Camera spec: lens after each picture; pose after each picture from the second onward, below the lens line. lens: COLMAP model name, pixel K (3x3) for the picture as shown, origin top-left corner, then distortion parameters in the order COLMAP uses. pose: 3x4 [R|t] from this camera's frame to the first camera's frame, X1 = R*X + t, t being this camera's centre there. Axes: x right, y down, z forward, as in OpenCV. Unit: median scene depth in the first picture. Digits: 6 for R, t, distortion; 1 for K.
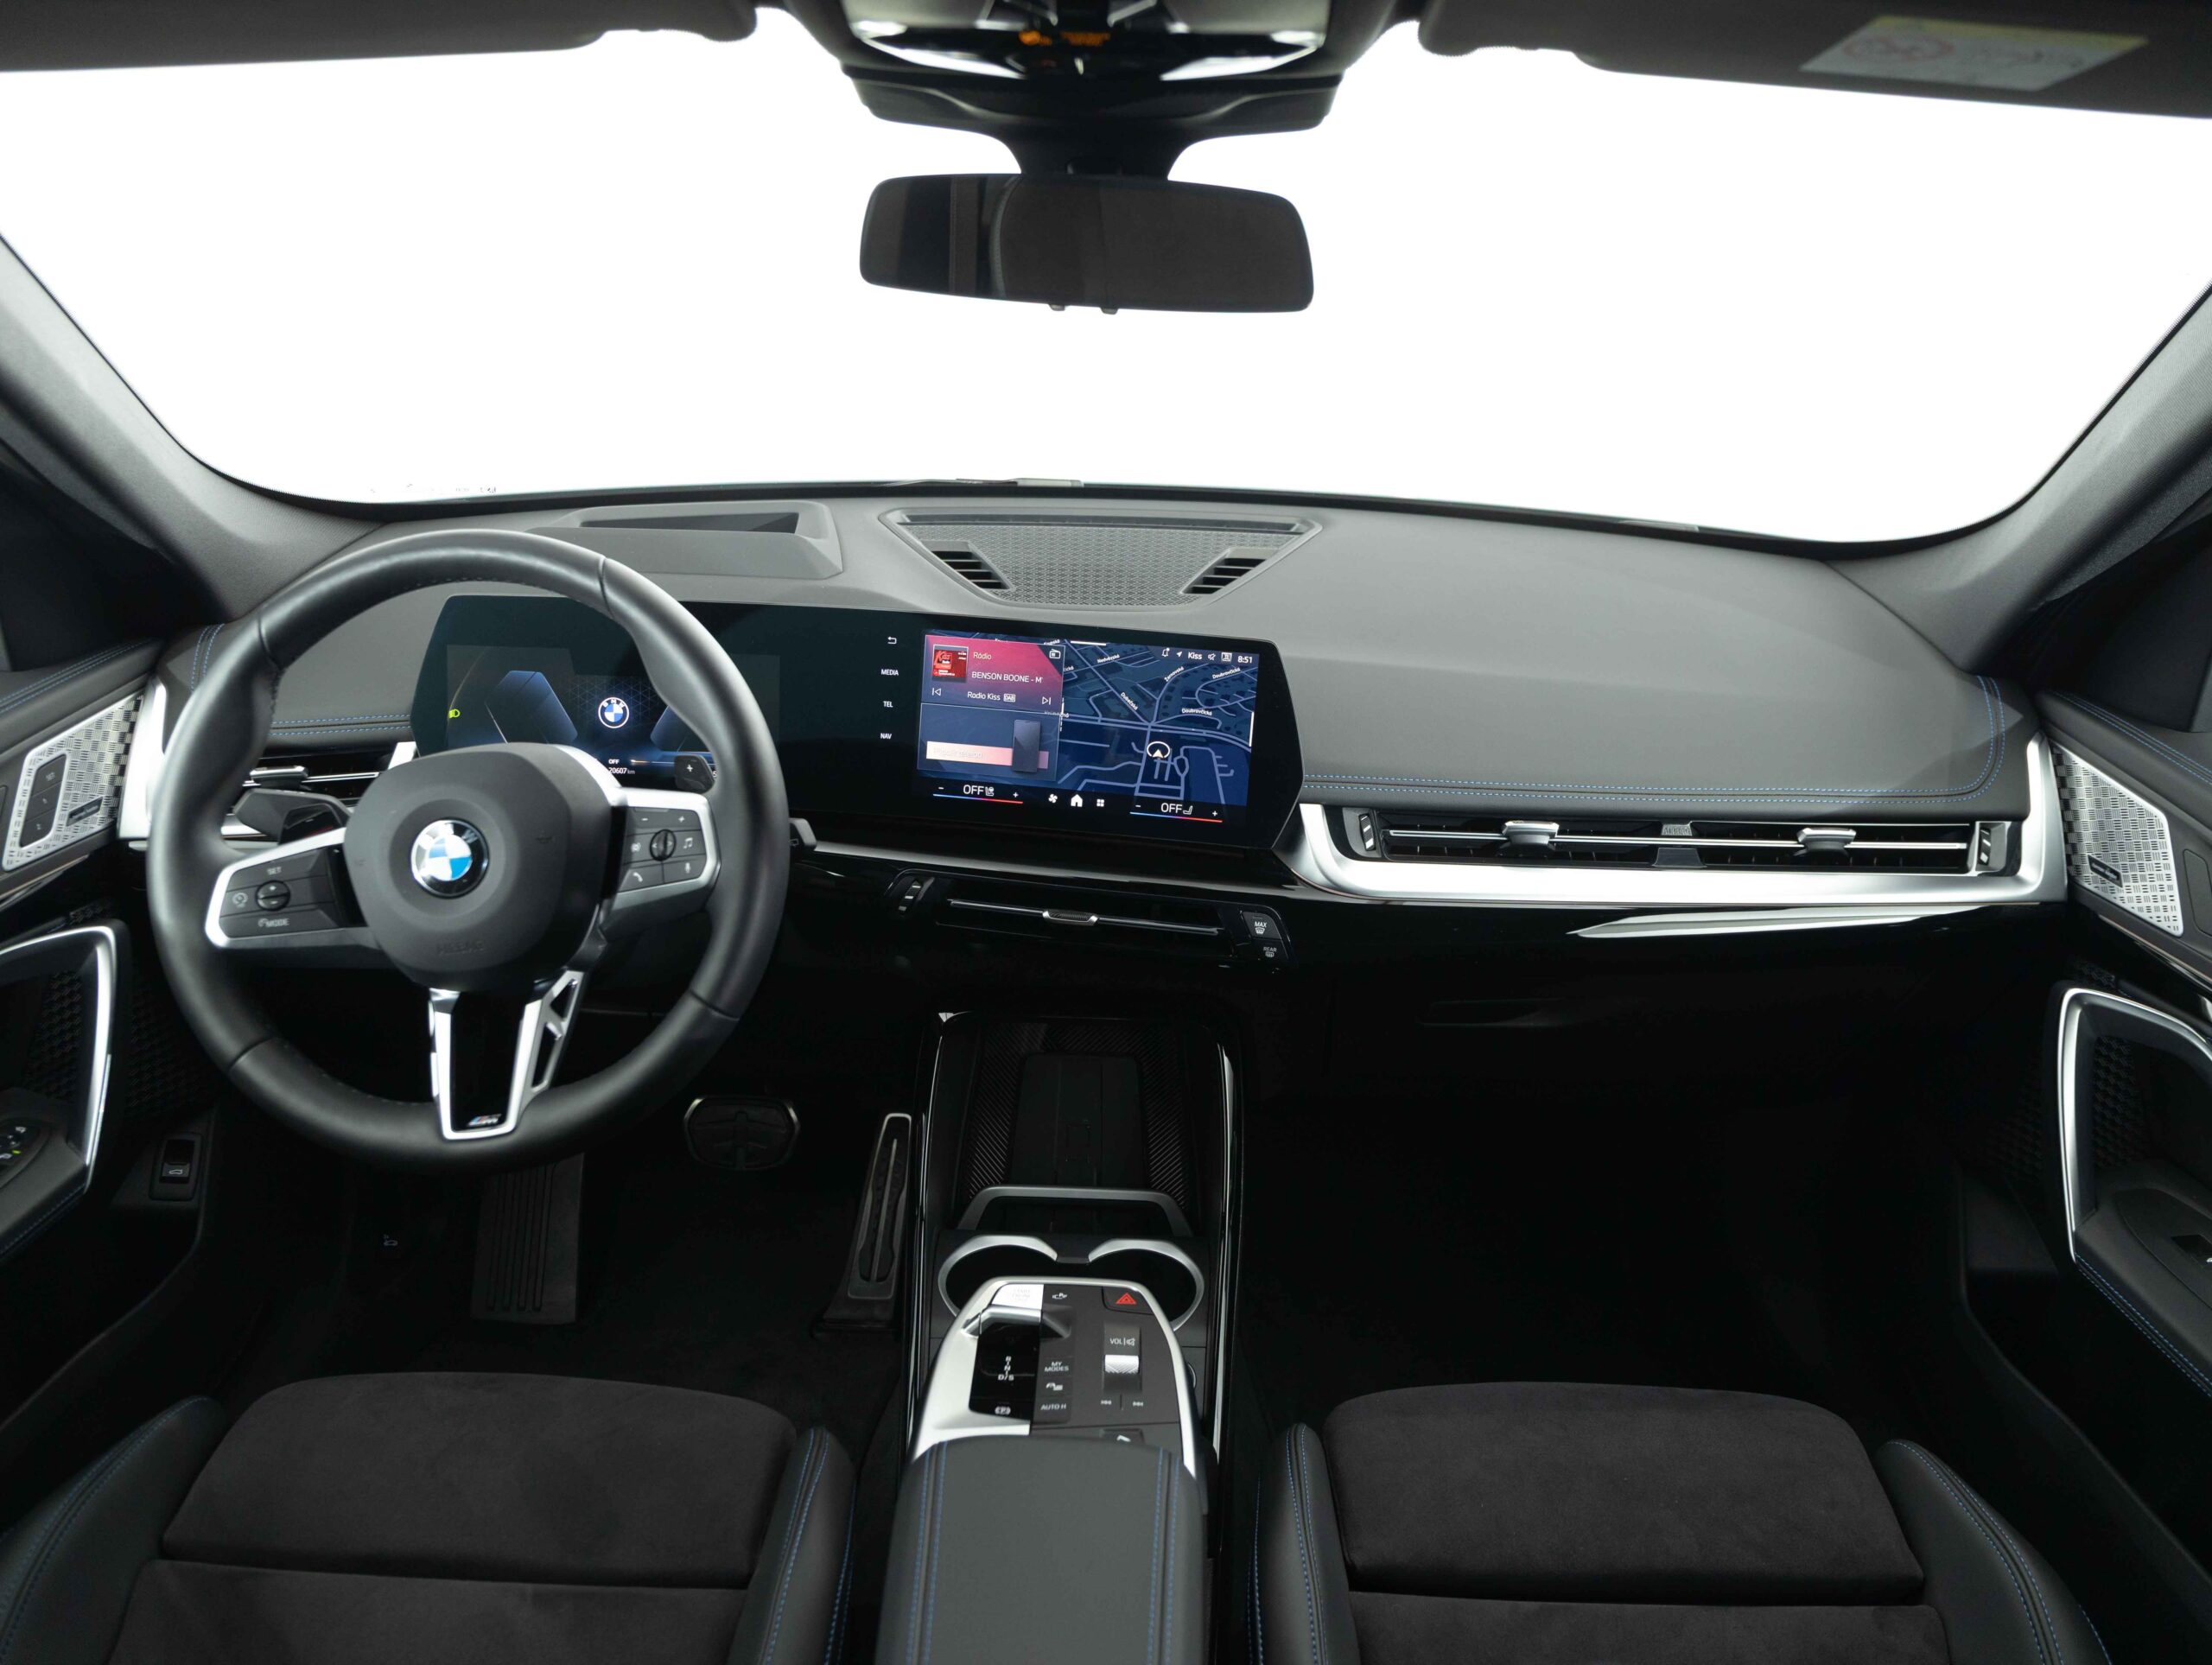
lens RADIAL K [[1741.8, 0, 1106.0], [0, 1741.8, 832.5], [0, 0, 1]] dist [0.006579, 0.008036]
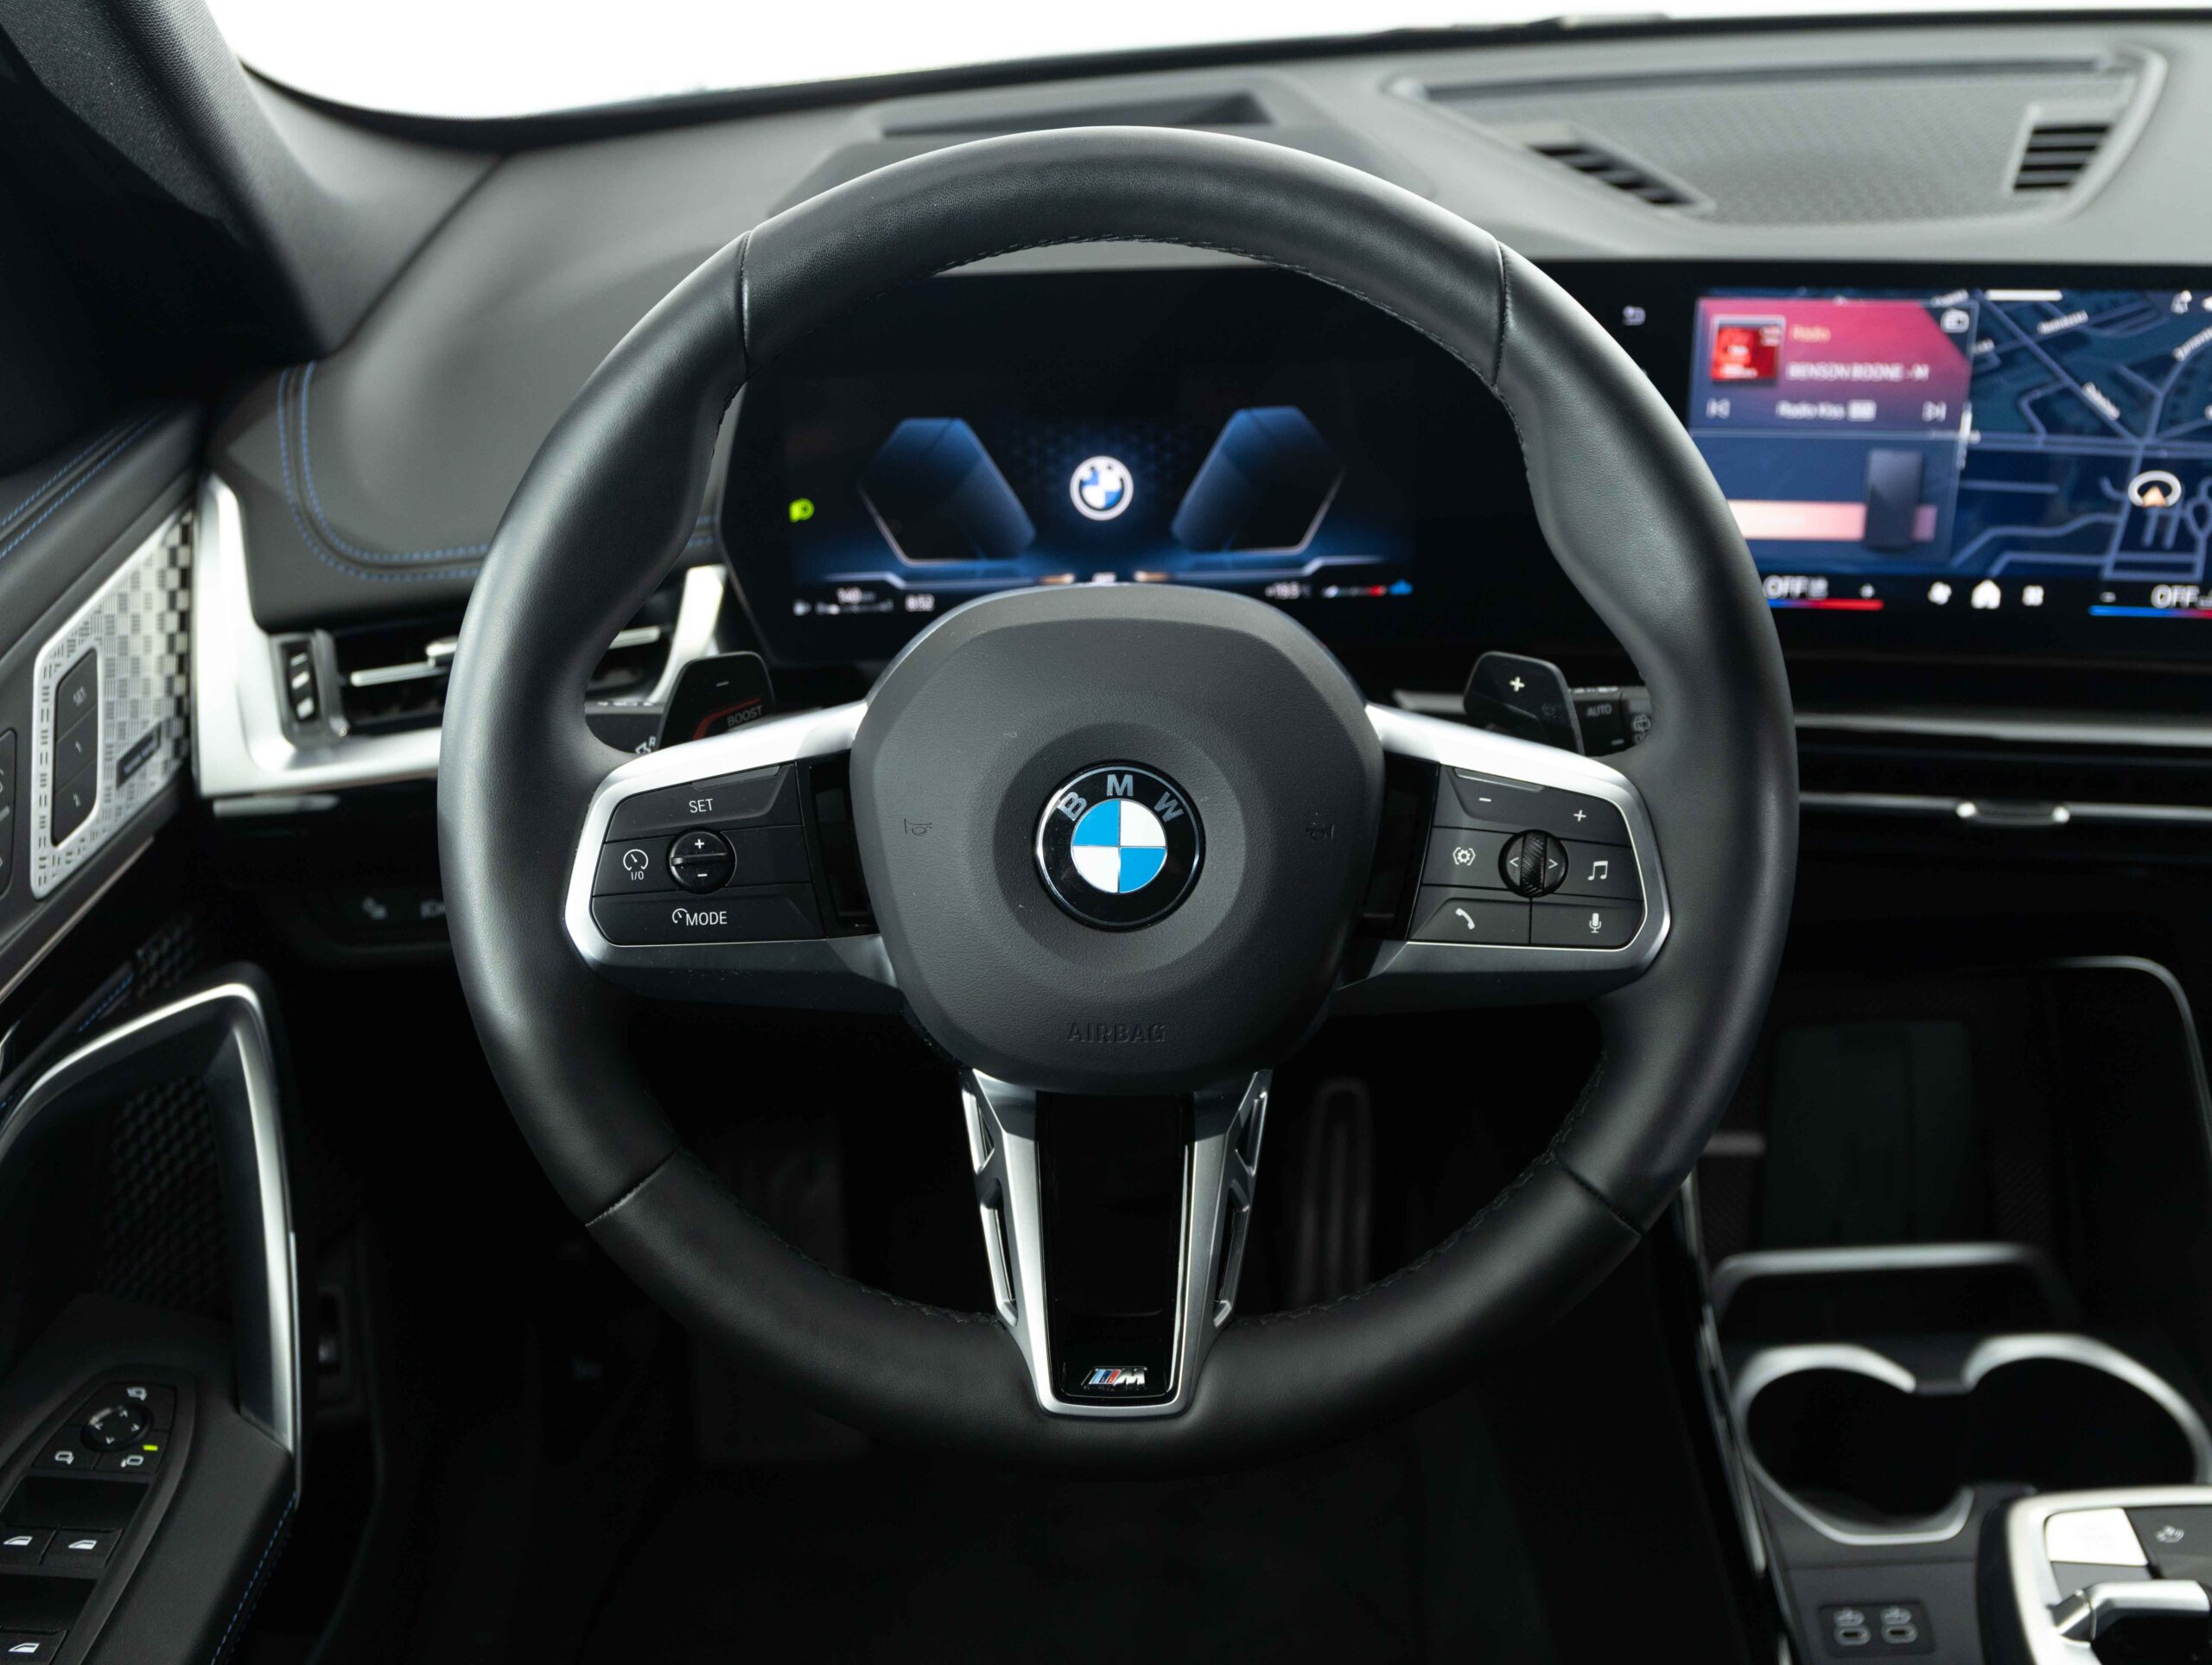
lens RADIAL K [[2082.2, 0, 1106.0], [0, 2082.2, 832.5], [0, 0, 1]] dist [0.020619, 0.022531]
pose [[0.995452, -0.077210, 0.055795, -0.334681], [0.068338, 0.986862, 0.146403, -0.059716], [-0.066366, -0.141924, 0.987650, 0.365649]]
